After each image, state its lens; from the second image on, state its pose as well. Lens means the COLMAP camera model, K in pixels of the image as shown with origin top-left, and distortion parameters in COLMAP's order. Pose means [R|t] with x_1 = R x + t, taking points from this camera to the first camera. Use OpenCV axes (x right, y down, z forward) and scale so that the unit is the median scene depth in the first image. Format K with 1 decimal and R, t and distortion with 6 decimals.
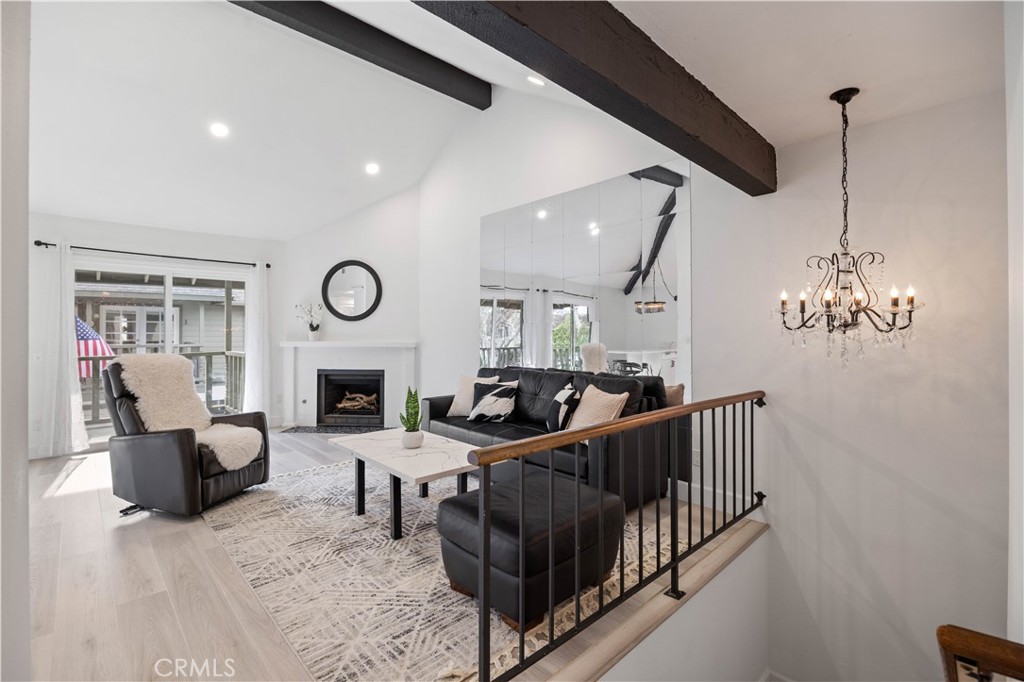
lens RADIAL K [[456.5, 0, 508.6], [0, 456.5, 334.4], [0, 0, 1]] dist [-0.015910, 0.000428]
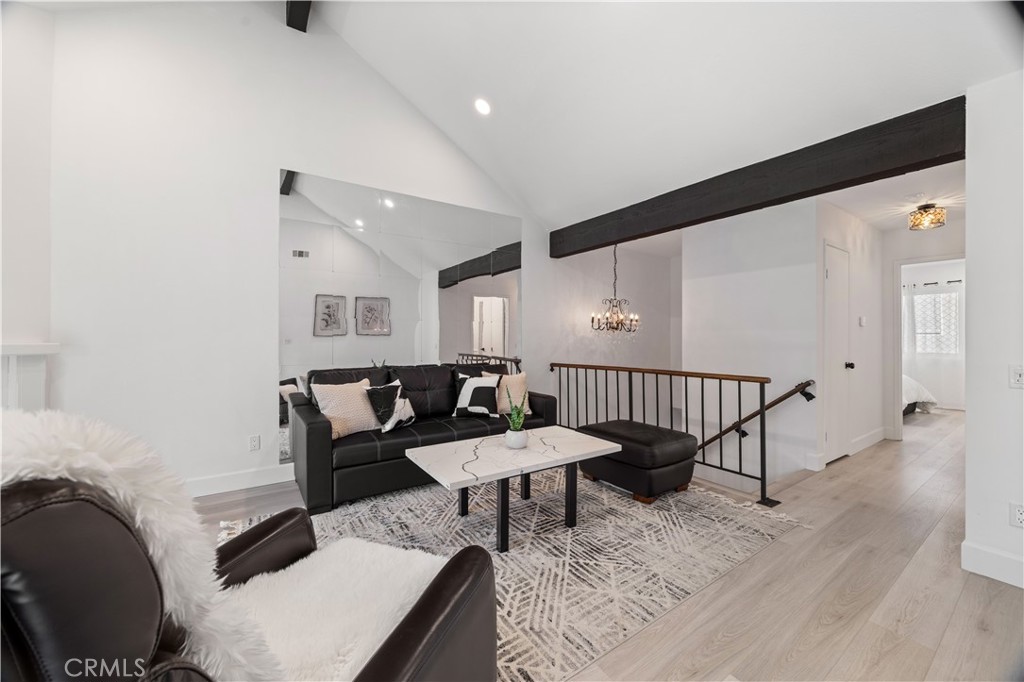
lens RADIAL K [[388.6, 0, 512.0], [0, 388.6, 341.0], [0, 0, 1]] dist [-0.002757, -0.000322]
pose [[0.154845, -0.008579, 0.987902, -0.961481], [-0.001864, 0.999958, 0.008976, 0.018319], [-0.987937, -0.003231, 0.154822, 0.844733]]
